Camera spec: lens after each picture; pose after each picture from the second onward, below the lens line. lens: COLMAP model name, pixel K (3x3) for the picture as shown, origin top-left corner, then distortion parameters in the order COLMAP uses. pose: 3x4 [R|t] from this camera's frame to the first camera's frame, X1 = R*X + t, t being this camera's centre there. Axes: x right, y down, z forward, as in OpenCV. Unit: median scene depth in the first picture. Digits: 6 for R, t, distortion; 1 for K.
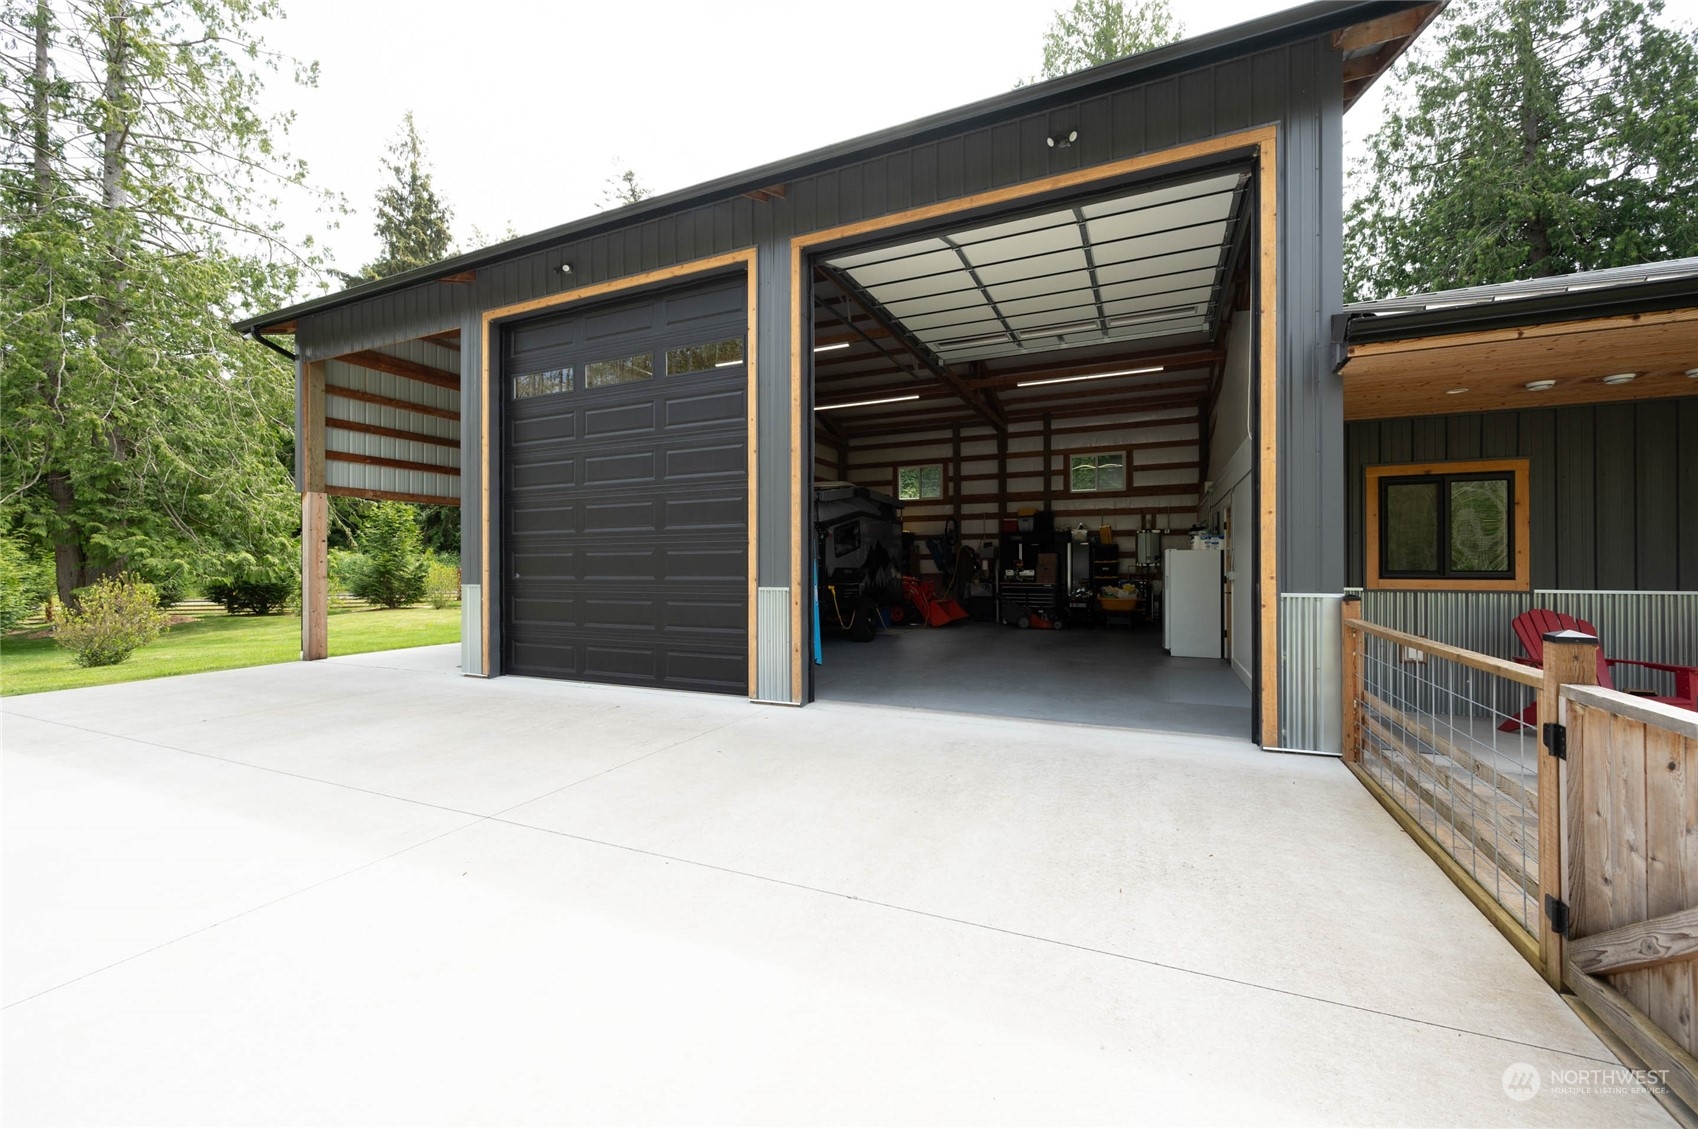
lens RADIAL K [[677.9, 0, 848.0], [0, 677.9, 563.1], [0, 0, 1]] dist [-0.001556, -0.000017]
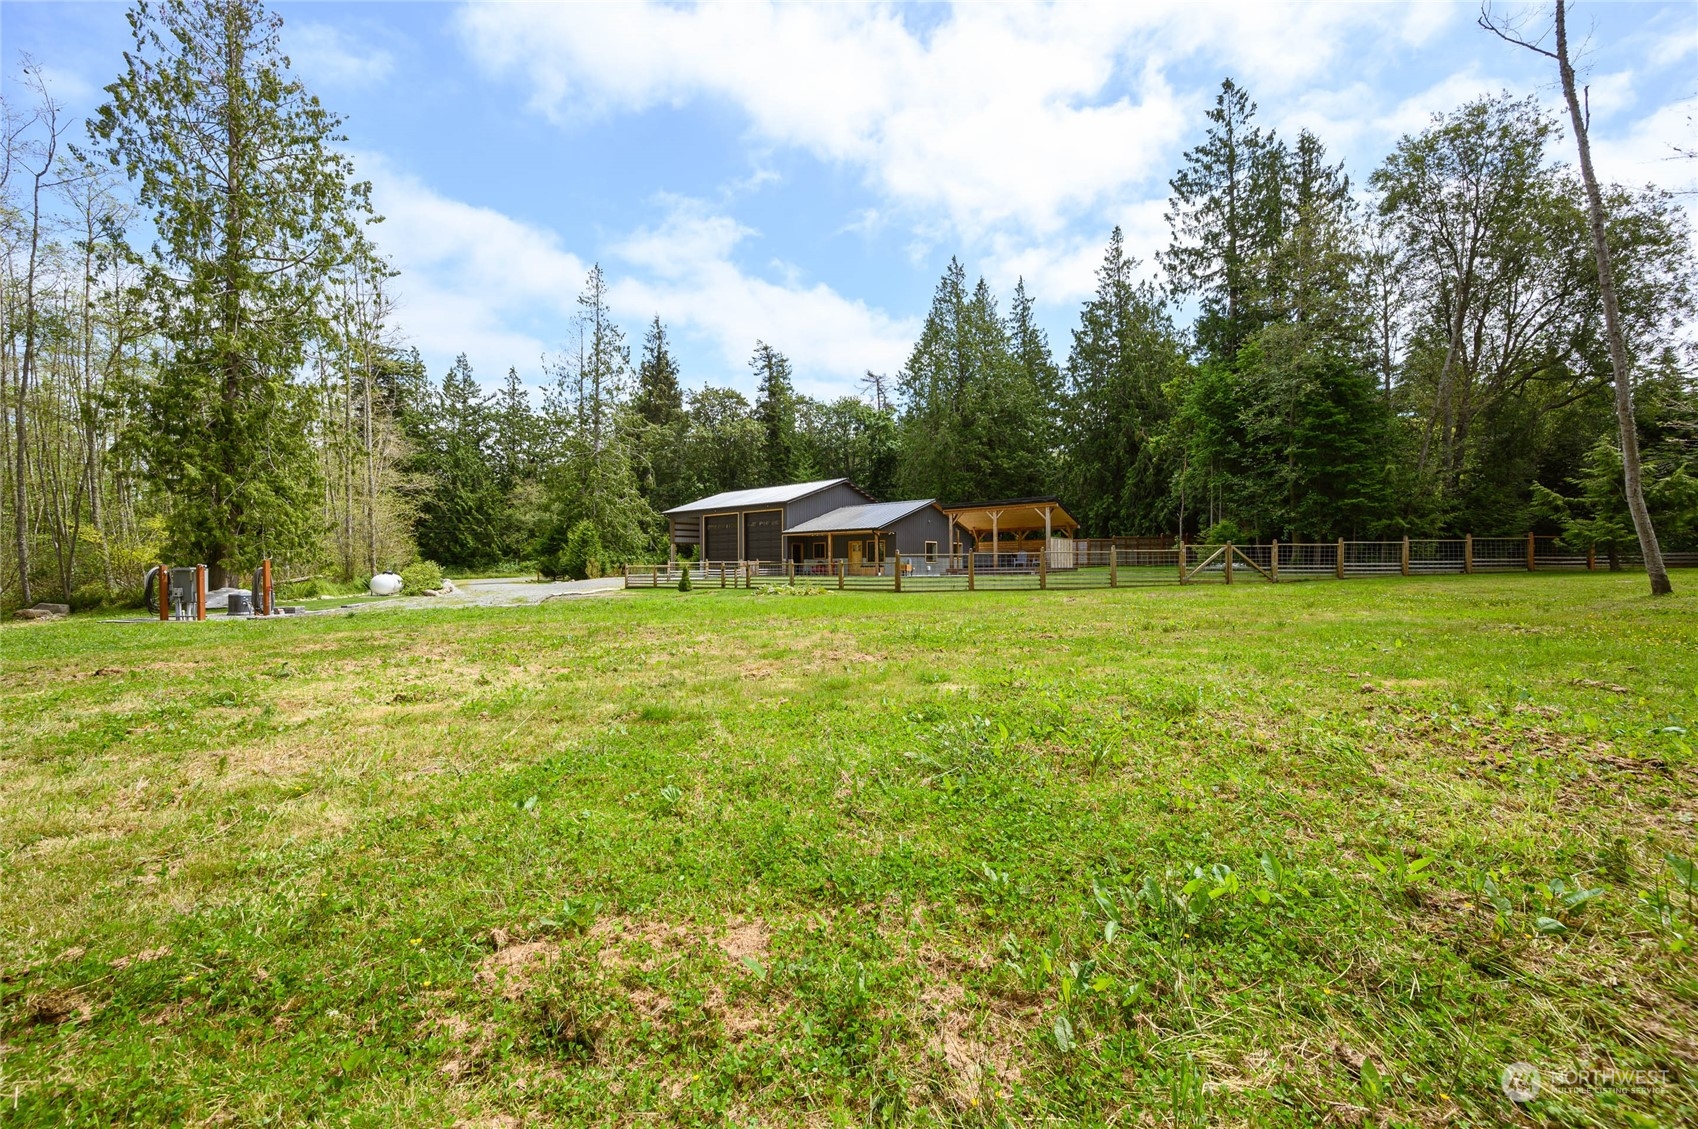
lens RADIAL K [[677.9, 0, 846.8], [0, 677.9, 560.6], [0, 0, 1]] dist [-0.001556, -0.000017]
pose [[0.966427, -0.005068, -0.256890, 0.932949], [0.004581, 0.999986, -0.002493, 0.022991], [0.256900, 0.001232, 0.966437, -1.871459]]
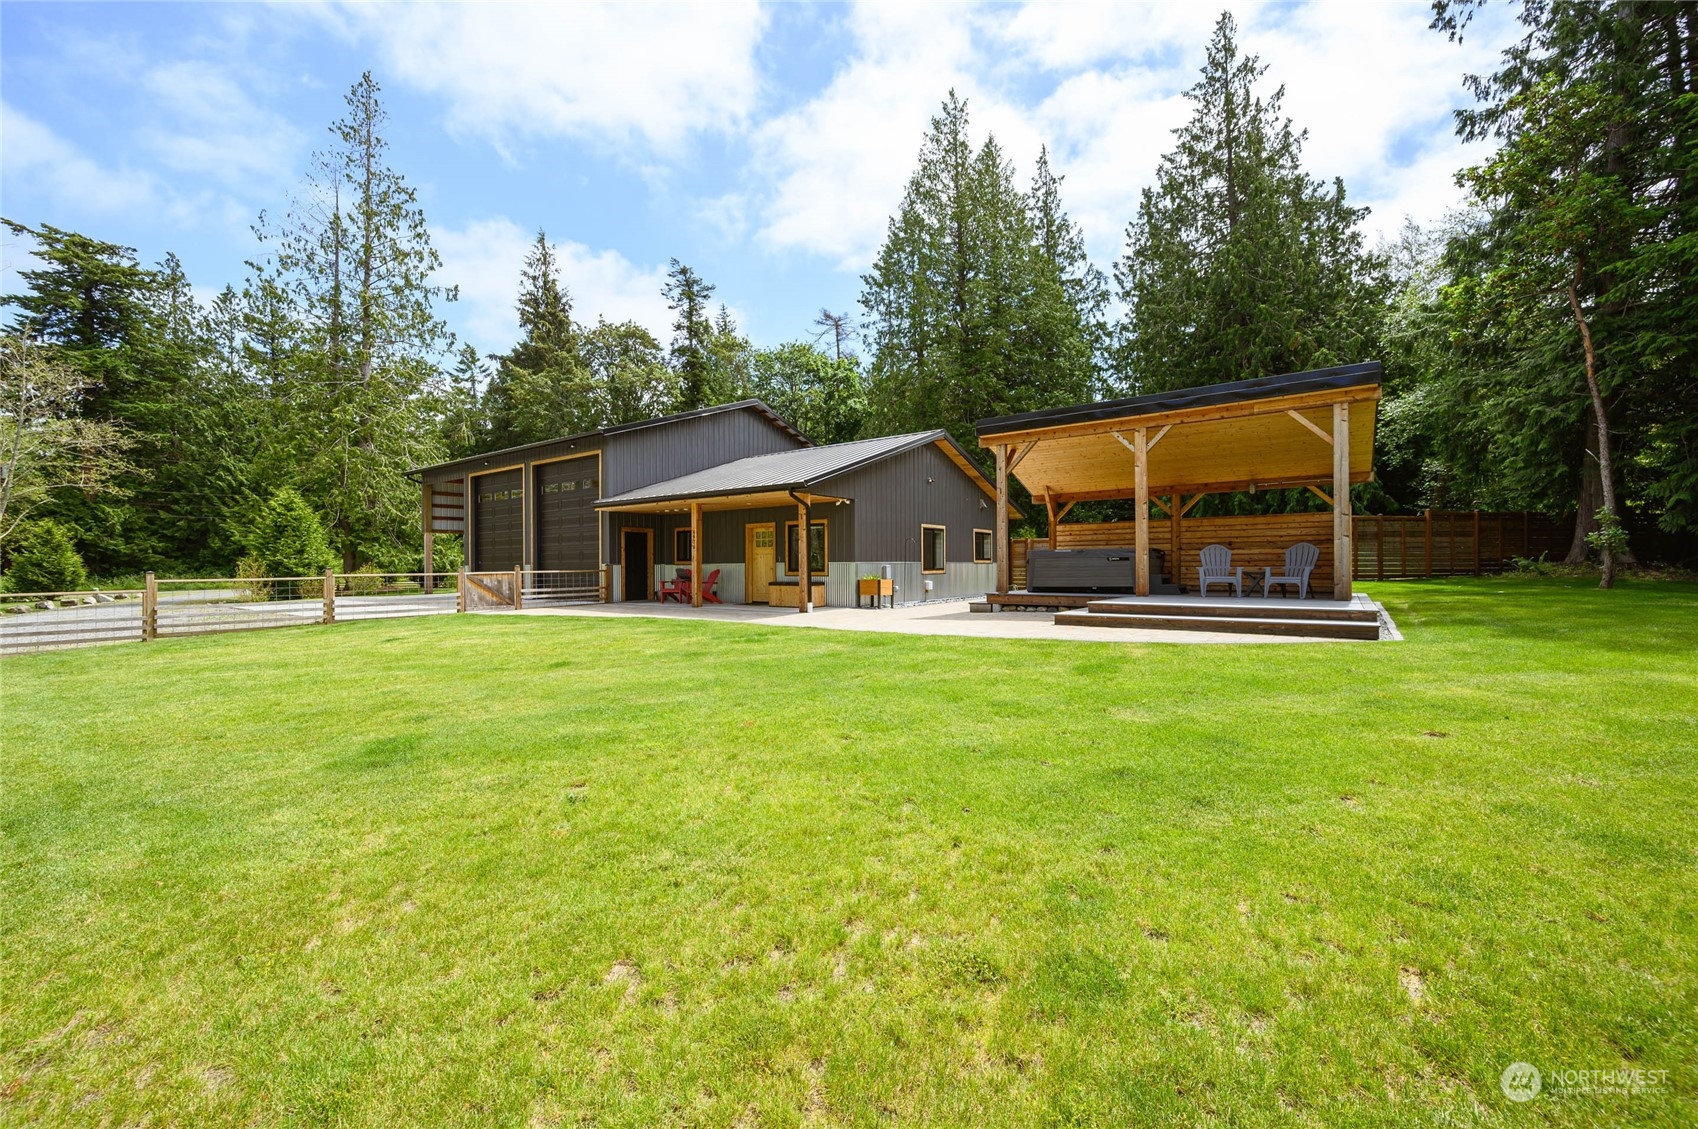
lens RADIAL K [[677.9, 0, 845.9], [0, 677.9, 561.6], [0, 0, 1]] dist [-0.001556, -0.000017]
pose [[0.977634, -0.002710, -0.210297, 0.712049], [0.003477, 0.999989, 0.003278, 0.004826], [0.210286, -0.003936, 0.977632, -0.652259]]
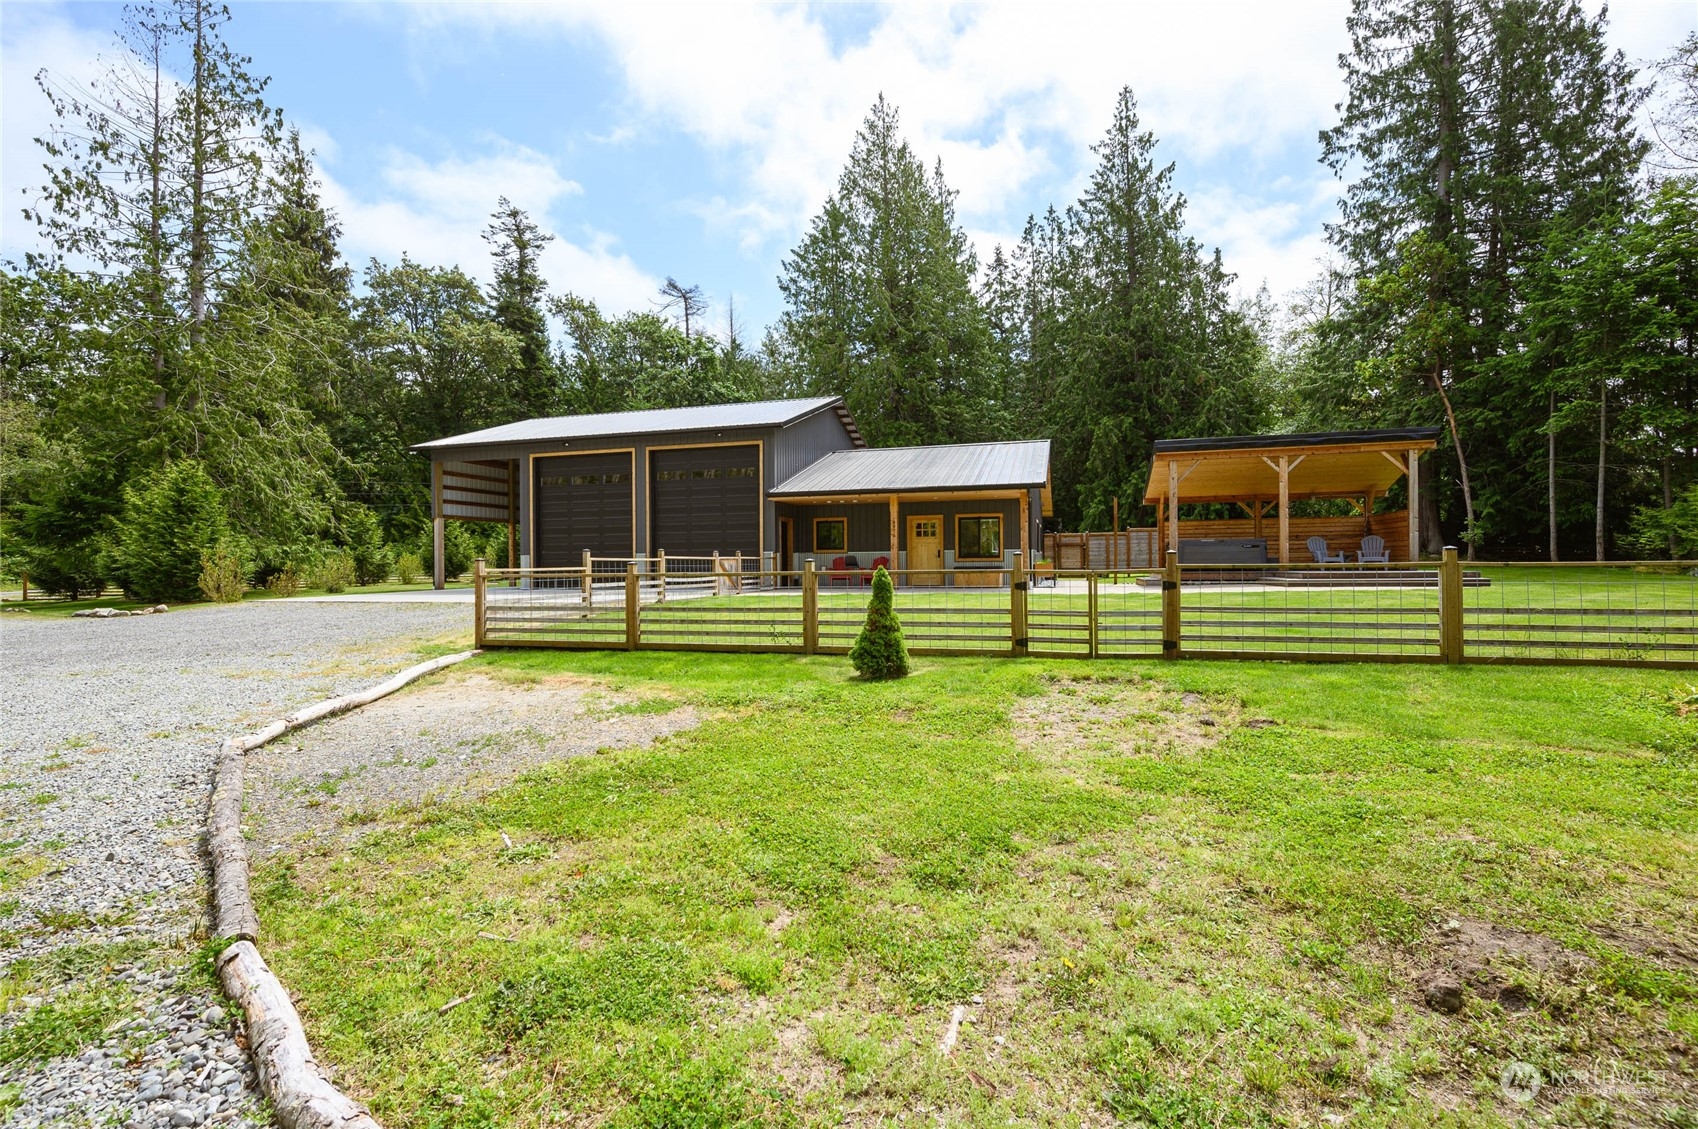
lens RADIAL K [[768.1, 0, 853.4], [0, 768.1, 563.6], [0, 0, 1]] dist [-0.002426, 0.000638]
pose [[0.989047, -0.004372, 0.147533, 0.117680], [0.003715, 0.999982, 0.004730, 0.023400], [-0.147551, -0.004130, 0.989046, -0.923282]]
